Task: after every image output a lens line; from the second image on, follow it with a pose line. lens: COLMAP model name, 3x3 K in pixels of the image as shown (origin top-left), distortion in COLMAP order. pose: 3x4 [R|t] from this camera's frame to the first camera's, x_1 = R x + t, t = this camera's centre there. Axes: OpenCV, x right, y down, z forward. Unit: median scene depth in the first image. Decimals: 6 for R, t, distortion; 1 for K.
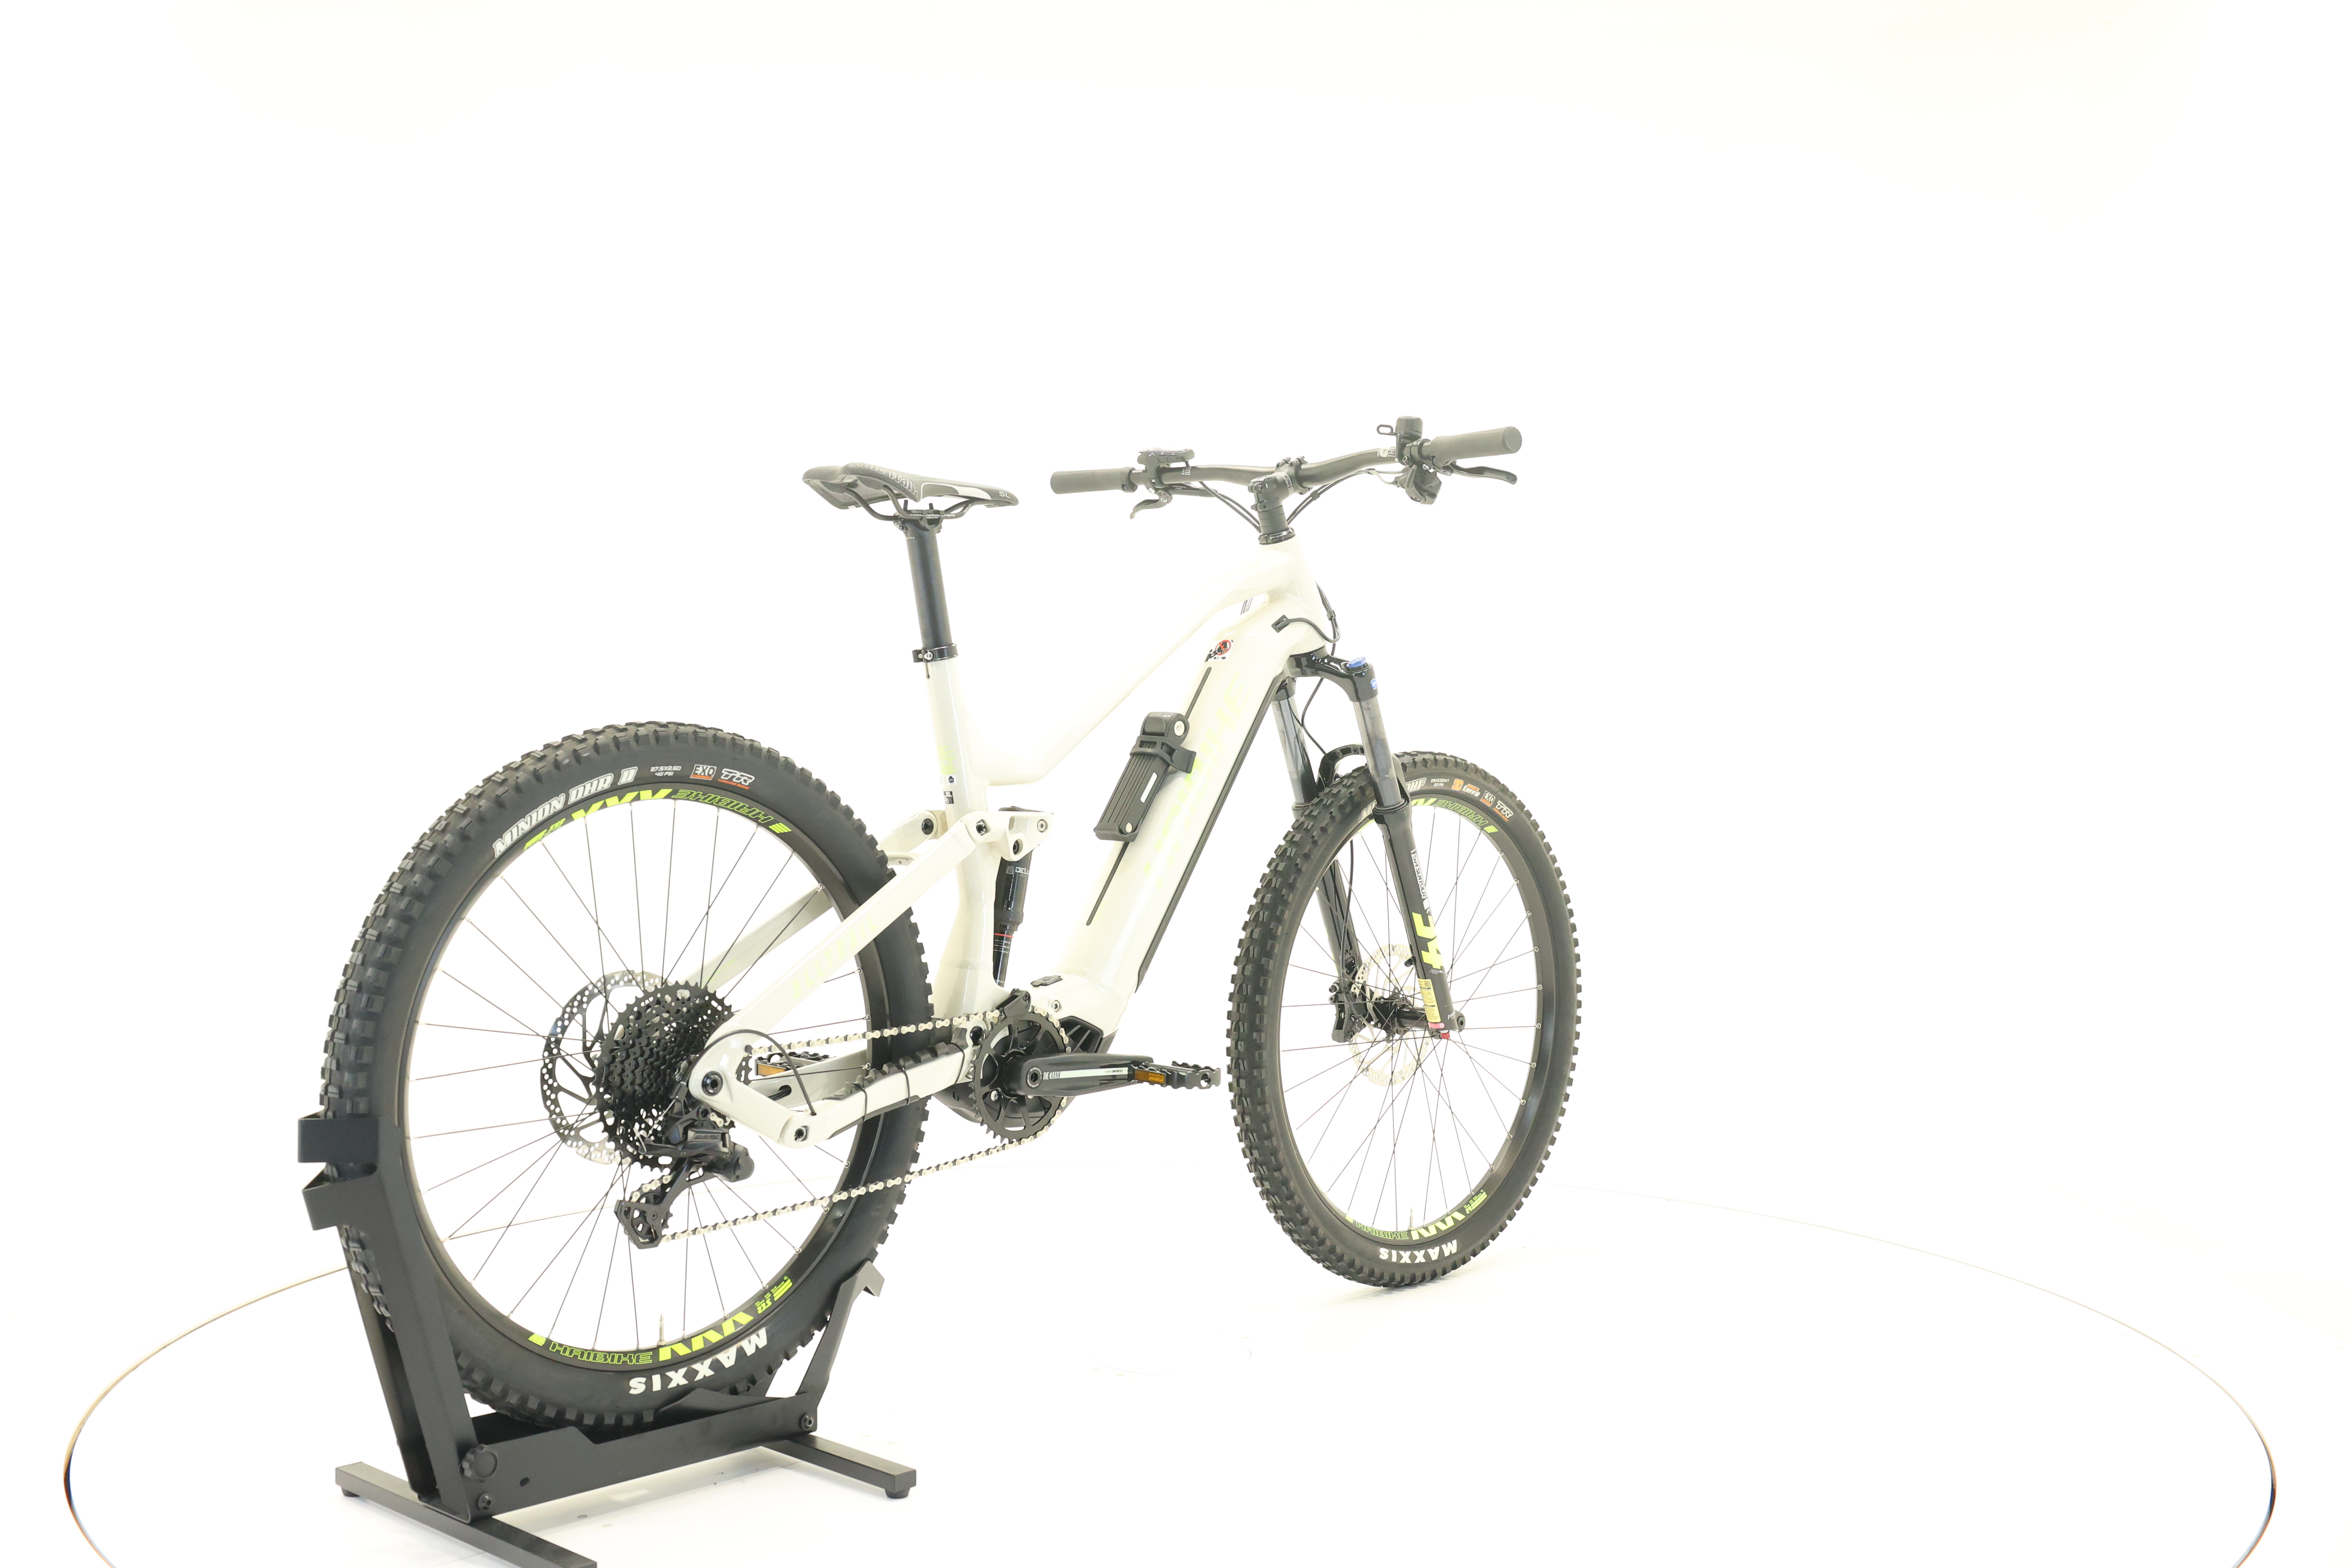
lens RADIAL K [[2386.5, 0, 1164.3], [0, 2386.5, 778.3], [0, 0, 1]] dist [-0.007299, 0.000000]
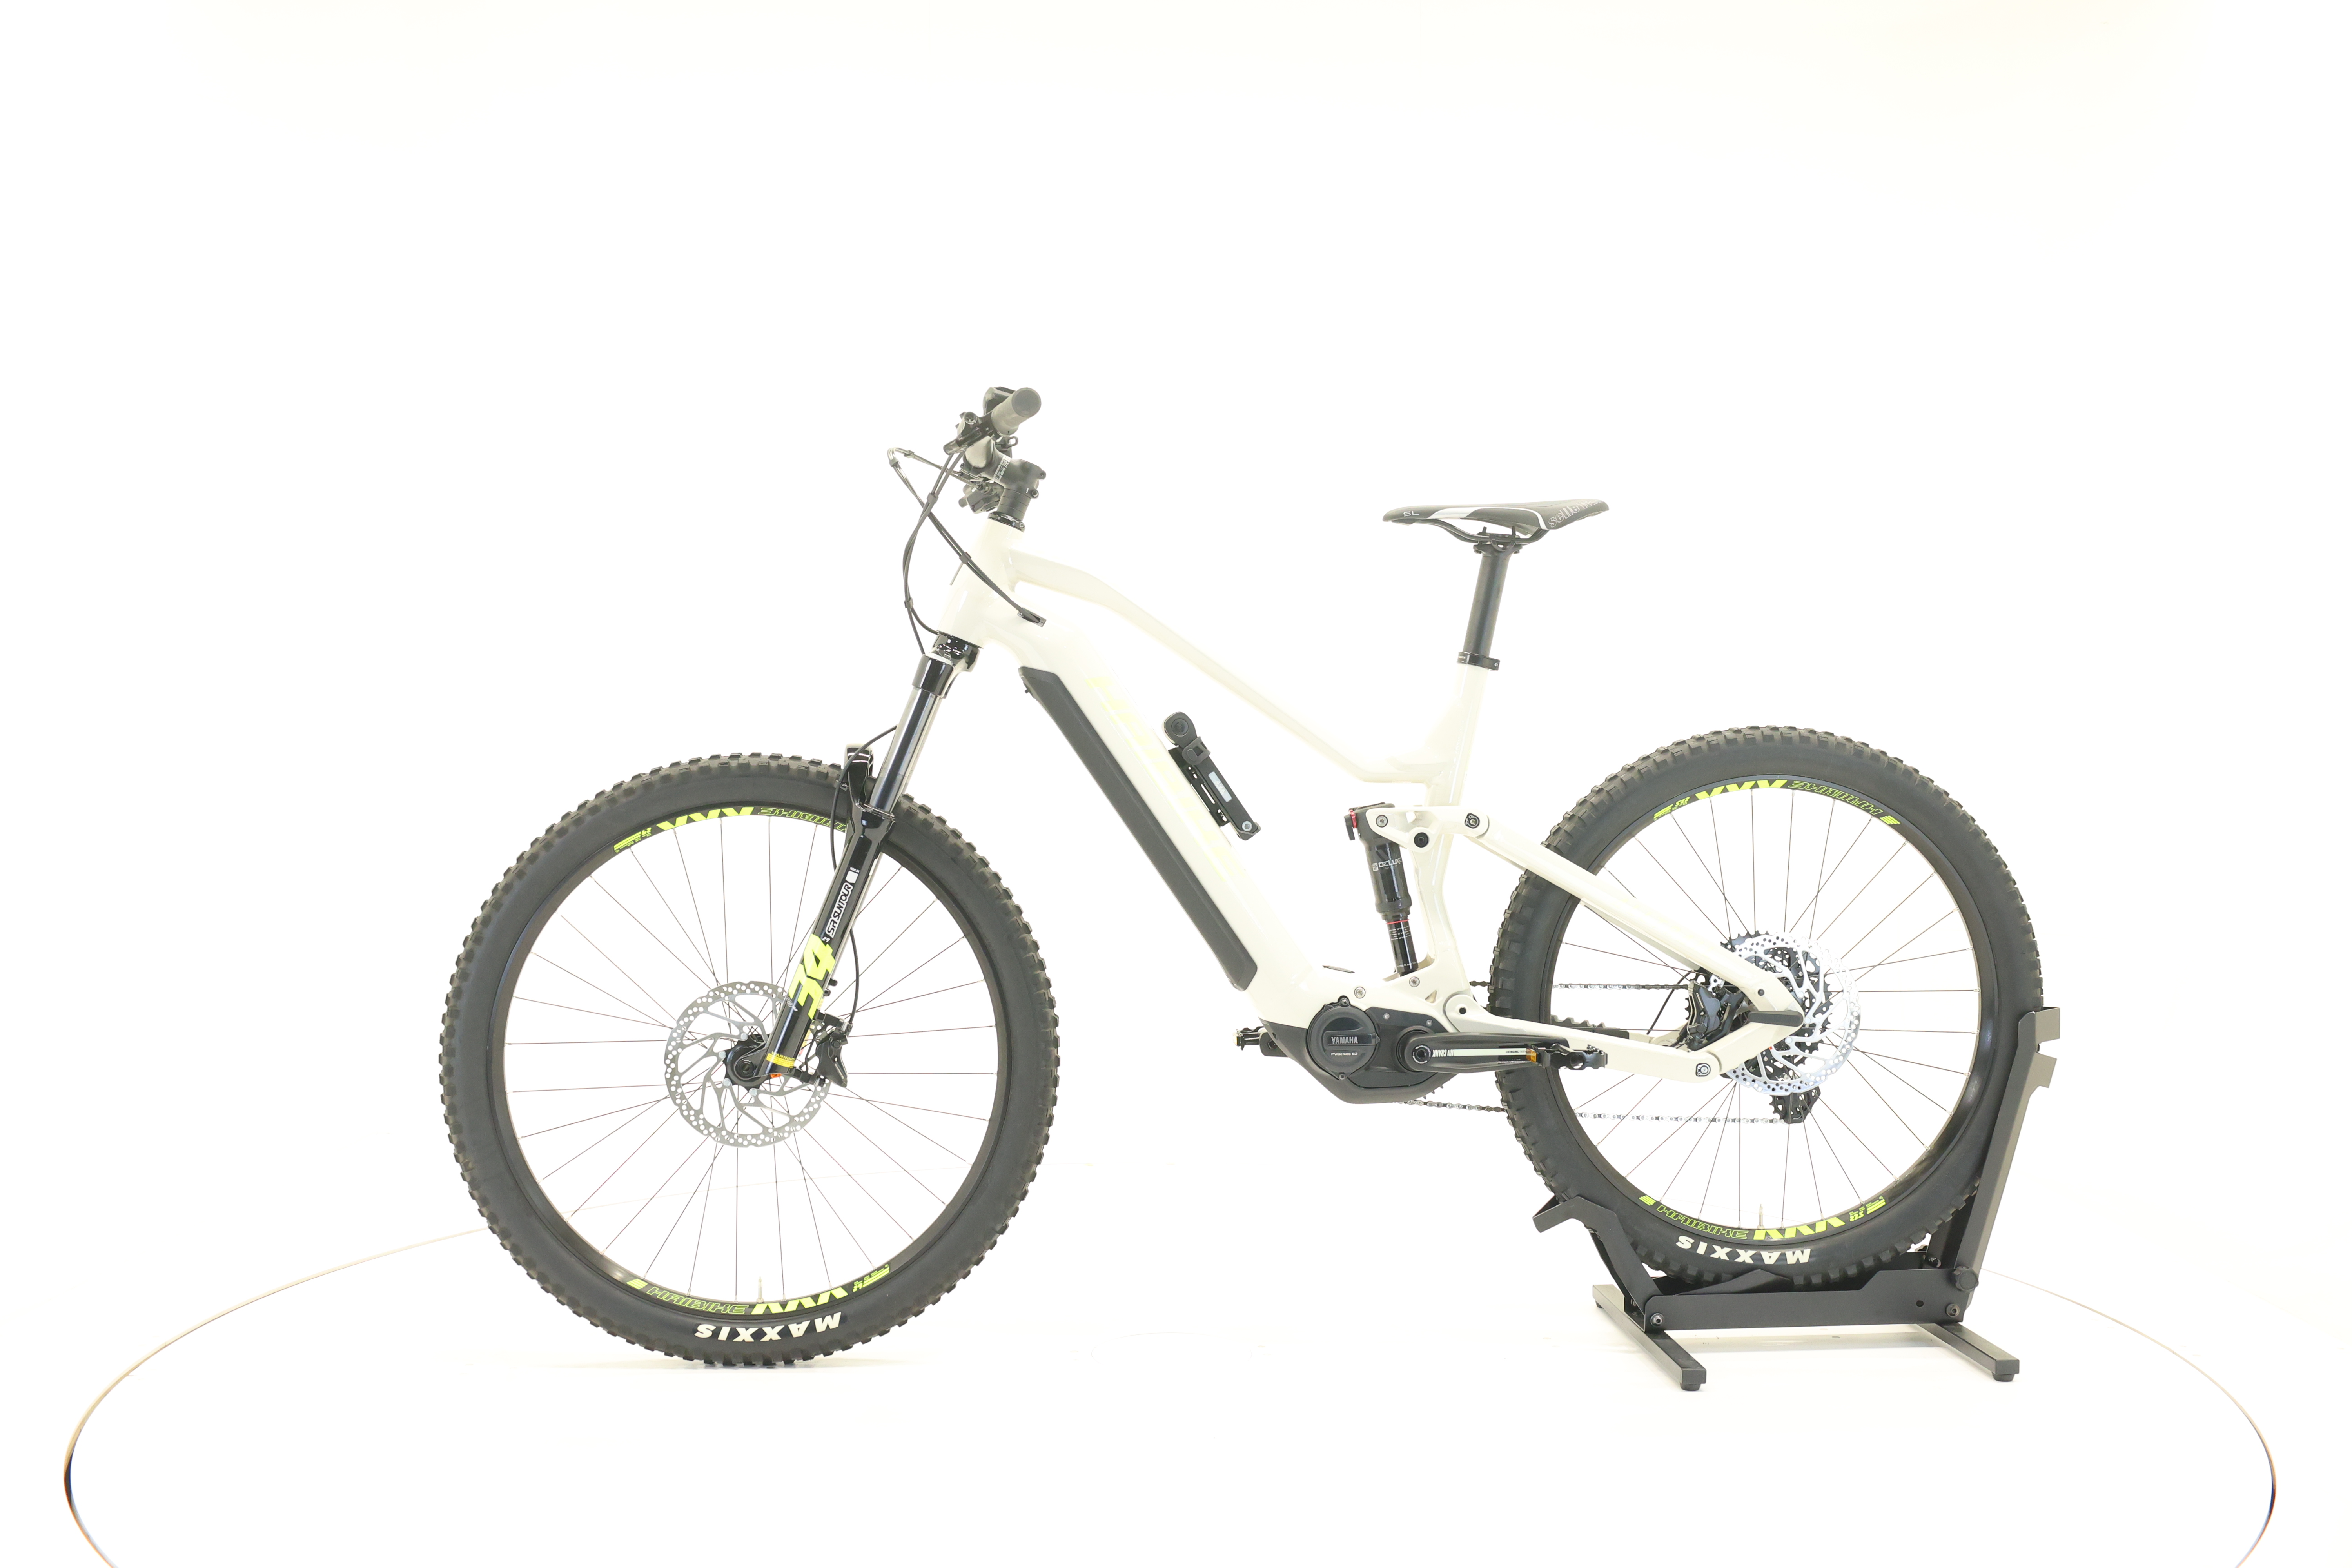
lens RADIAL K [[2386.5, 0, 1171.7], [0, 2386.5, 797.8], [0, 0, 1]] dist [-0.007299, 0.000000]
pose [[-0.747143, -0.019539, 0.664376, -0.702615], [0.009878, 0.999131, 0.040493, -0.034596], [-0.664589, 0.036817, -0.746301, 1.858988]]
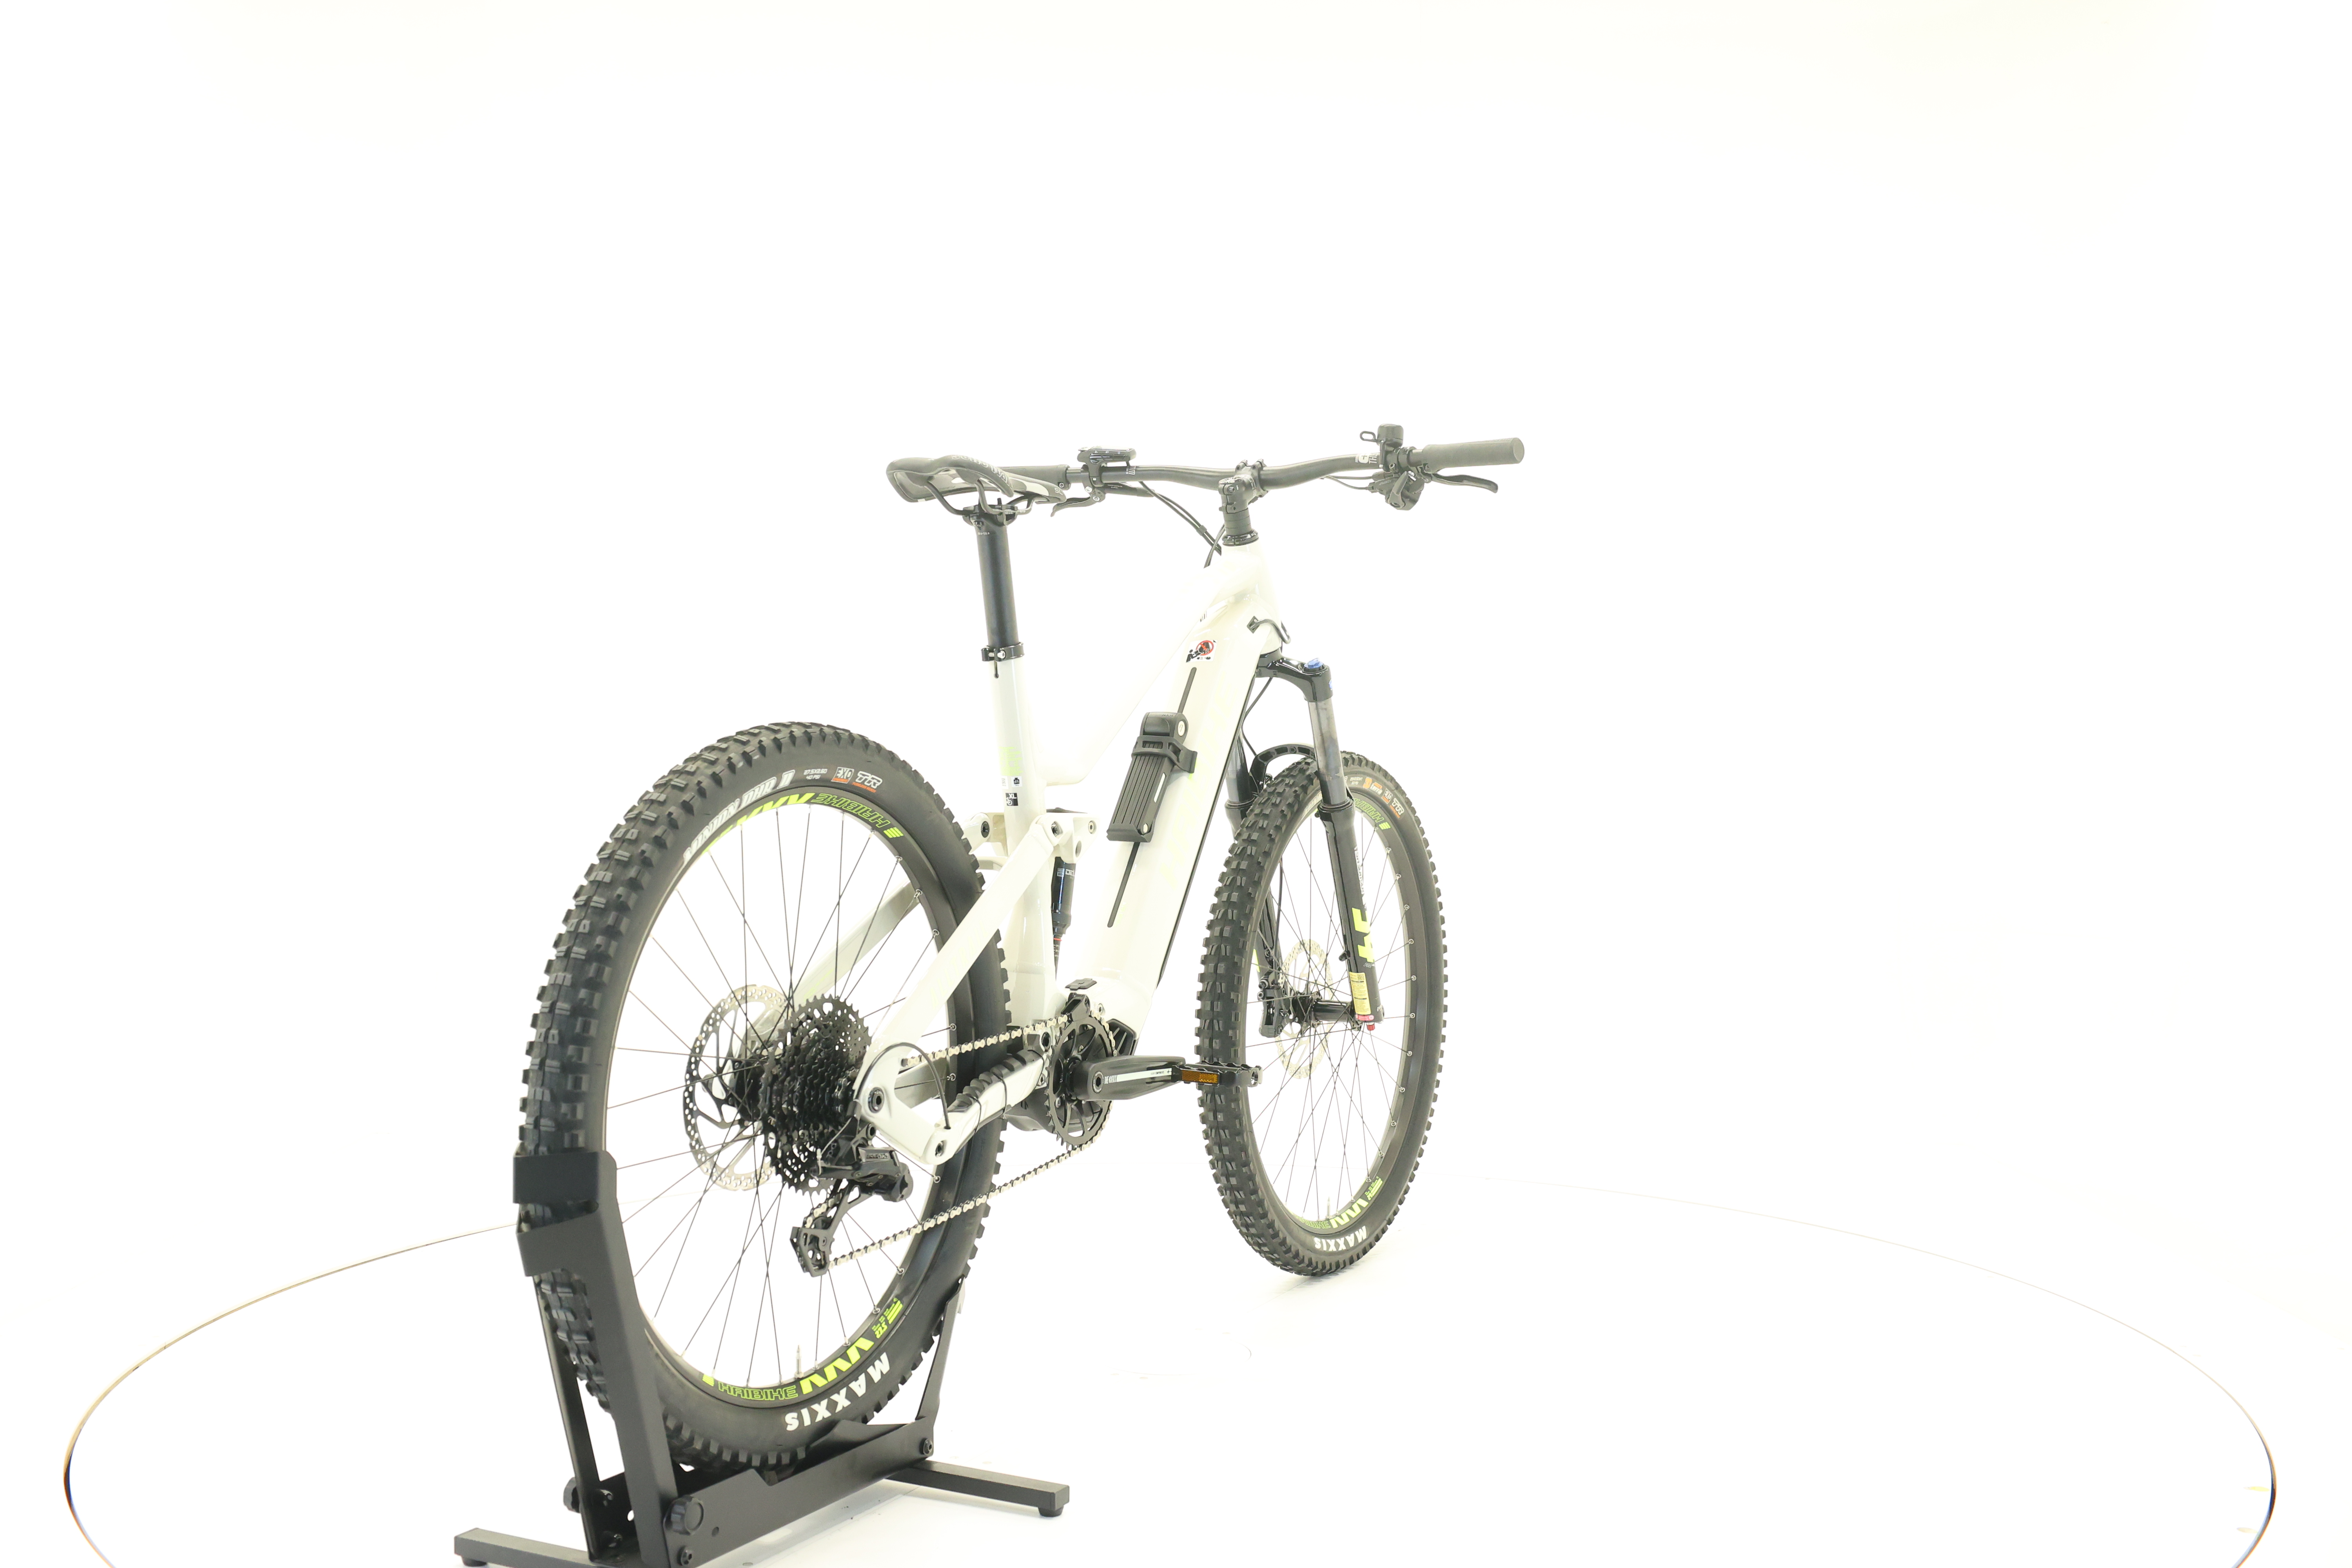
lens RADIAL K [[2386.5, 0, 1166.3], [0, 2386.5, 780.4], [0, 0, 1]] dist [-0.007299, 0.000000]
pose [[0.964748, -0.006372, 0.263097, -0.278804], [0.005940, 0.999979, 0.002439, -0.001714], [-0.263107, -0.000790, 0.964766, 0.038480]]
